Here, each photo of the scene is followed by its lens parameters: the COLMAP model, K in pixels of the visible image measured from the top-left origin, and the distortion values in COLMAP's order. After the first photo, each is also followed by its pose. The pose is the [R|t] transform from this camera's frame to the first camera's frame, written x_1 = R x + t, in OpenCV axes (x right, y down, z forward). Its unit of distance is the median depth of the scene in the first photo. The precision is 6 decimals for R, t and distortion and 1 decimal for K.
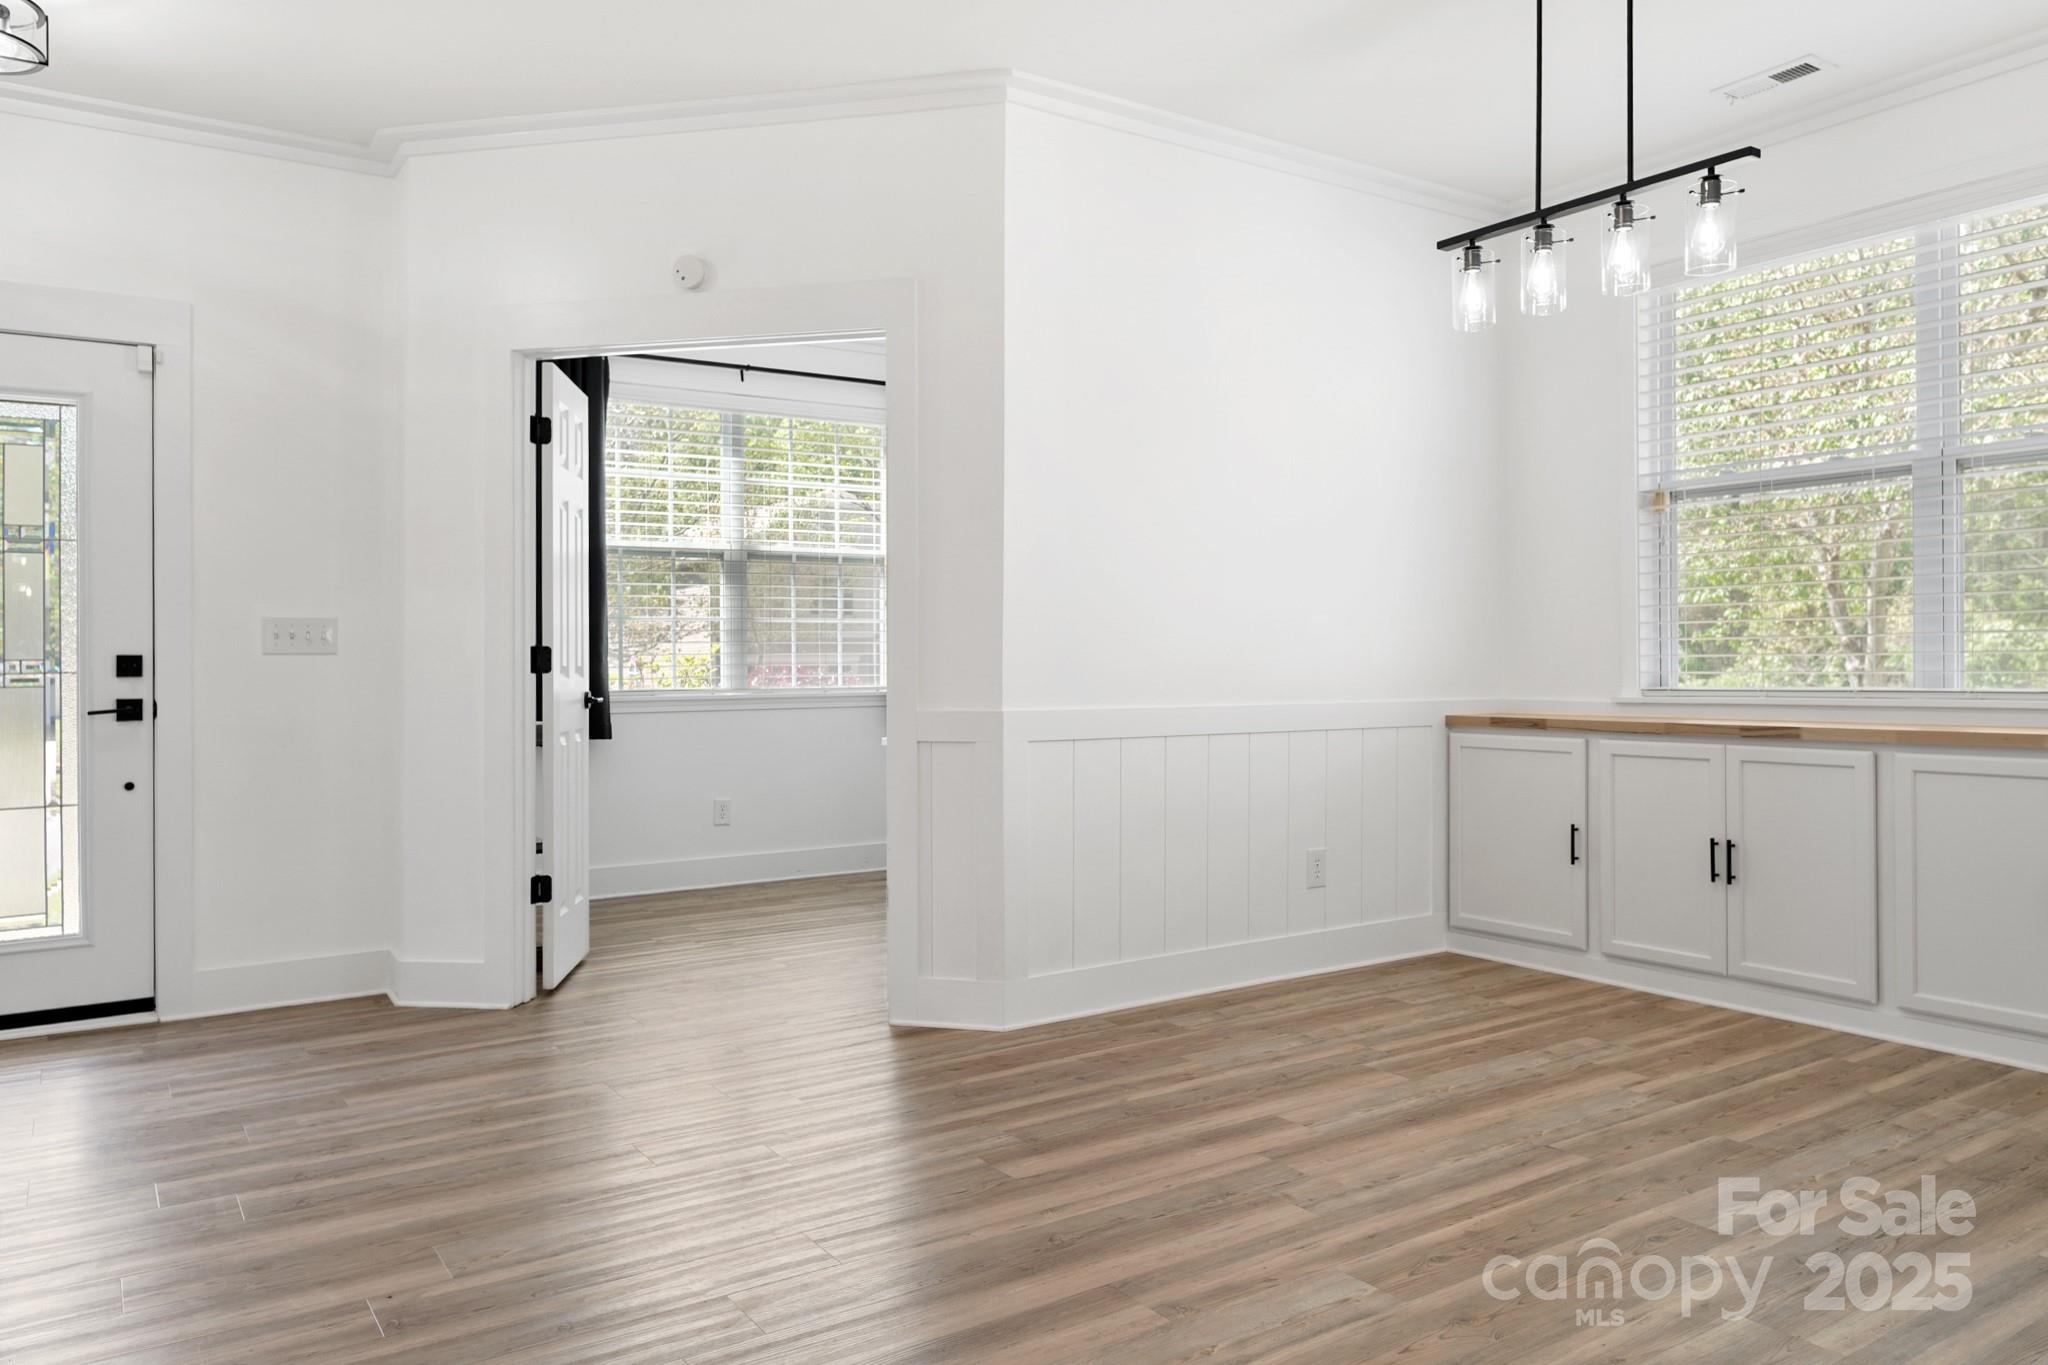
lens RADIAL K [[1415.4, 0, 1025.7], [0, 1415.4, 696.6], [0, 0, 1]] dist [-0.001712, 0.002038]
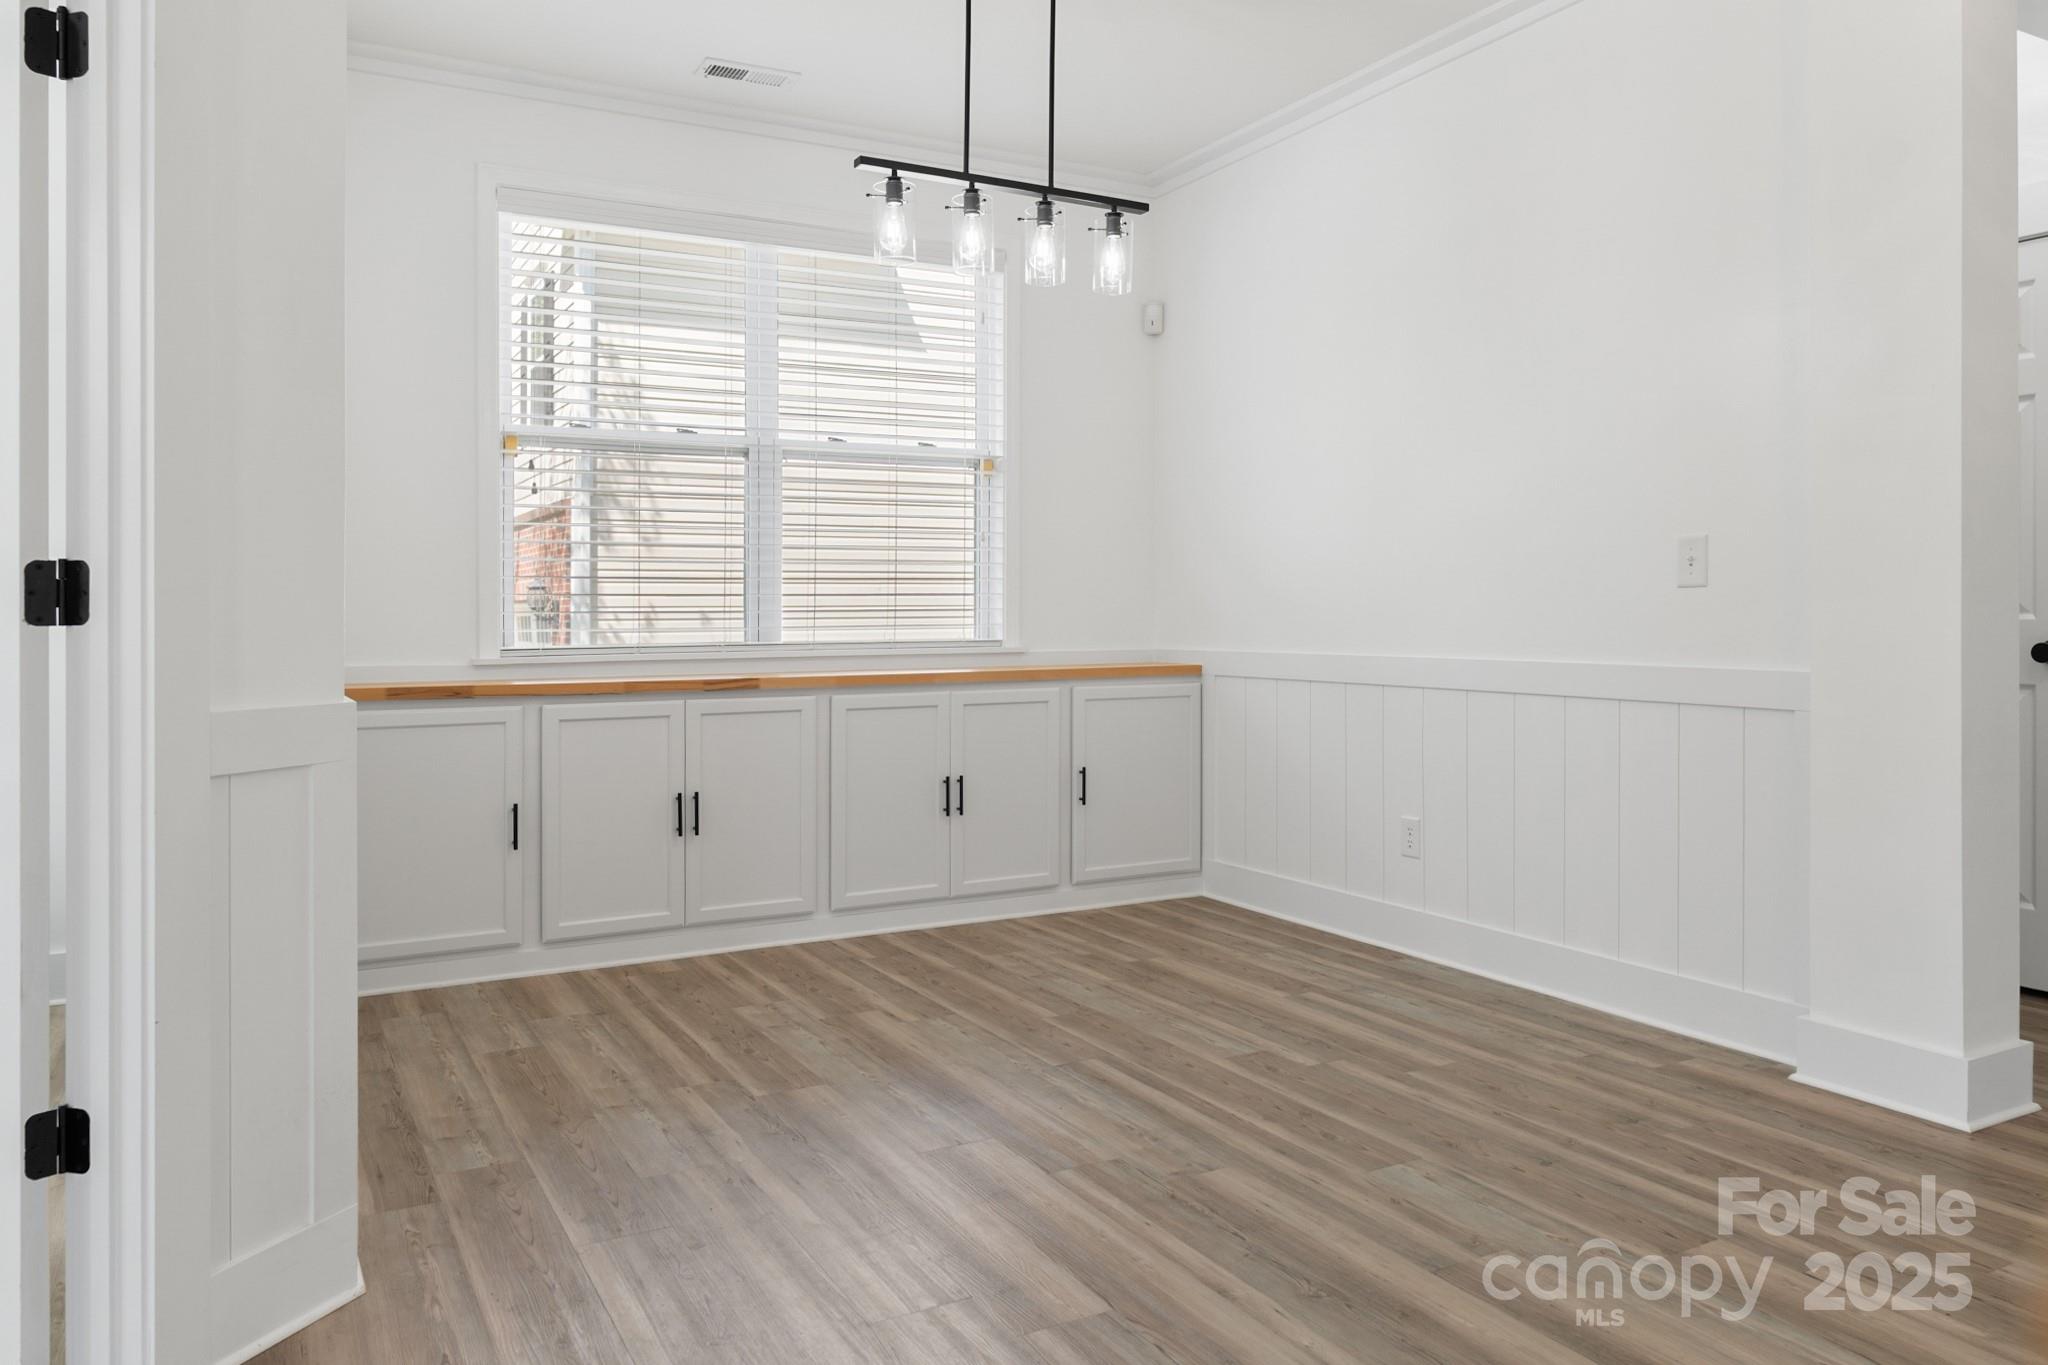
lens RADIAL K [[1426.2, 0, 1024.2], [0, 1426.2, 653.8], [0, 0, 1]] dist [-0.001233, 0.002020]
pose [[0.097187, -0.018910, 0.995087, -0.706095], [0.029078, 0.999447, 0.016153, -0.012185], [-0.994841, 0.027365, 0.097683, 0.917781]]
